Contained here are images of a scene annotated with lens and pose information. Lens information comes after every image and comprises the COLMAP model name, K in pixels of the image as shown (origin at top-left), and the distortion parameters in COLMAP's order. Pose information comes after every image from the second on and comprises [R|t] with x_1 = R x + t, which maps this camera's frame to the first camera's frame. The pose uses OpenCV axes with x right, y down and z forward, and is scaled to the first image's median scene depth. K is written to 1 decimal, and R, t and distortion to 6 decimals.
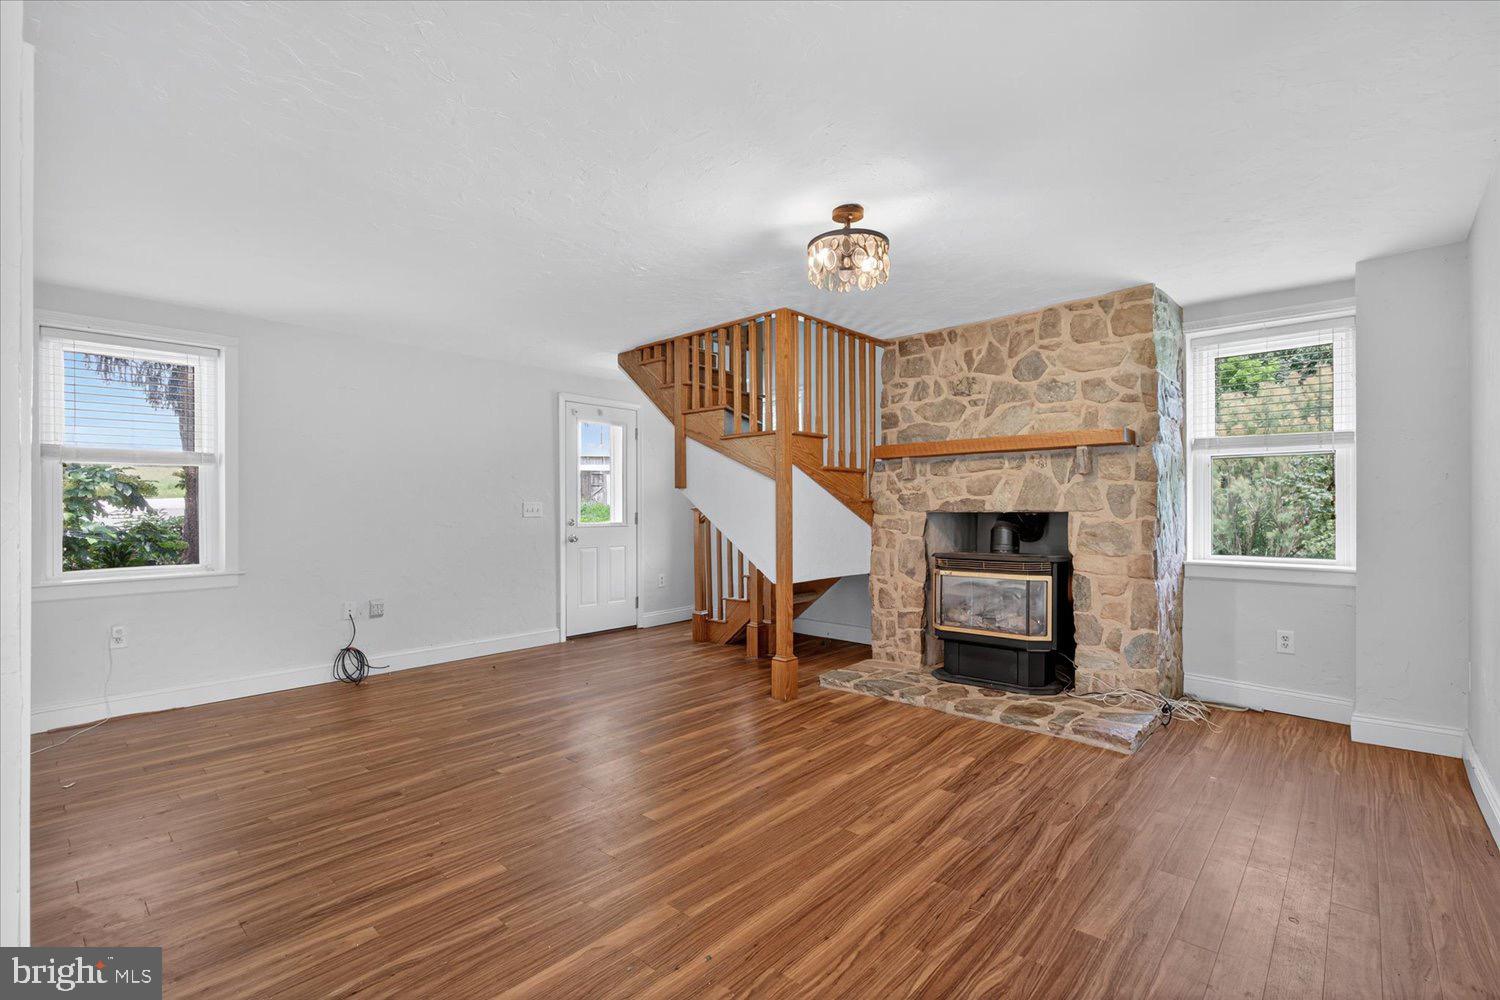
lens RADIAL K [[674.8, 0, 759.2], [0, 674.8, 509.8], [0, 0, 1]] dist [-0.000885, -0.000117]
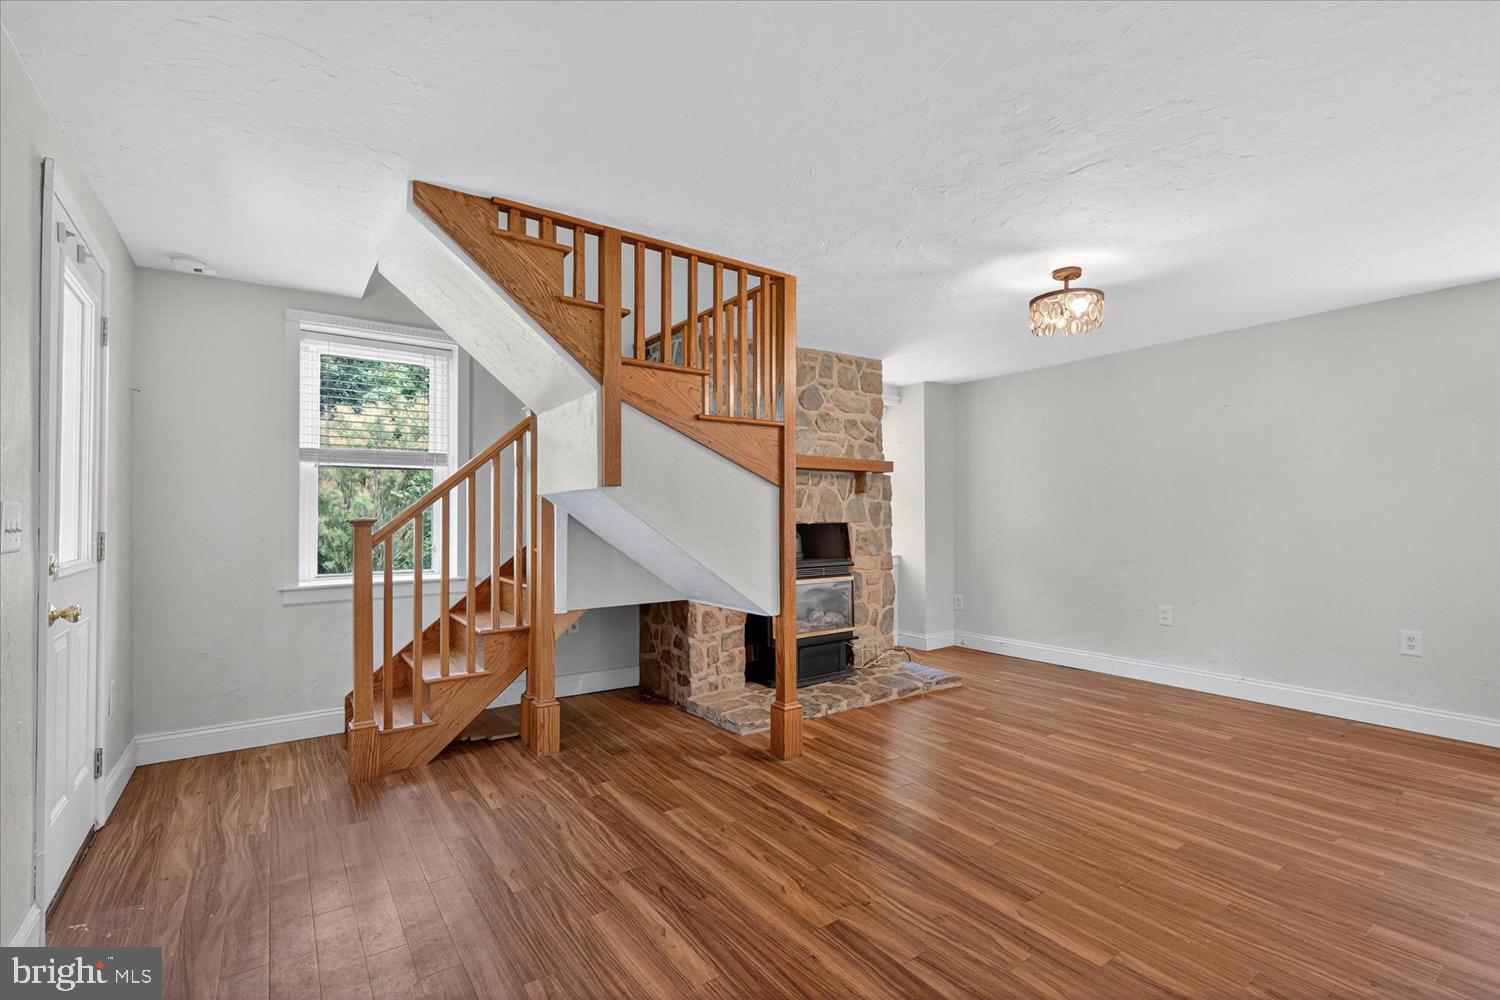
lens RADIAL K [[674.8, 0, 759.2], [0, 674.8, 509.8], [0, 0, 1]] dist [-0.000885, -0.000117]
pose [[0.204980, 0.011770, 0.978695, -0.801847], [0.001210, 0.999924, -0.012279, -0.005649], [-0.978765, 0.003701, 0.204950, 0.905993]]
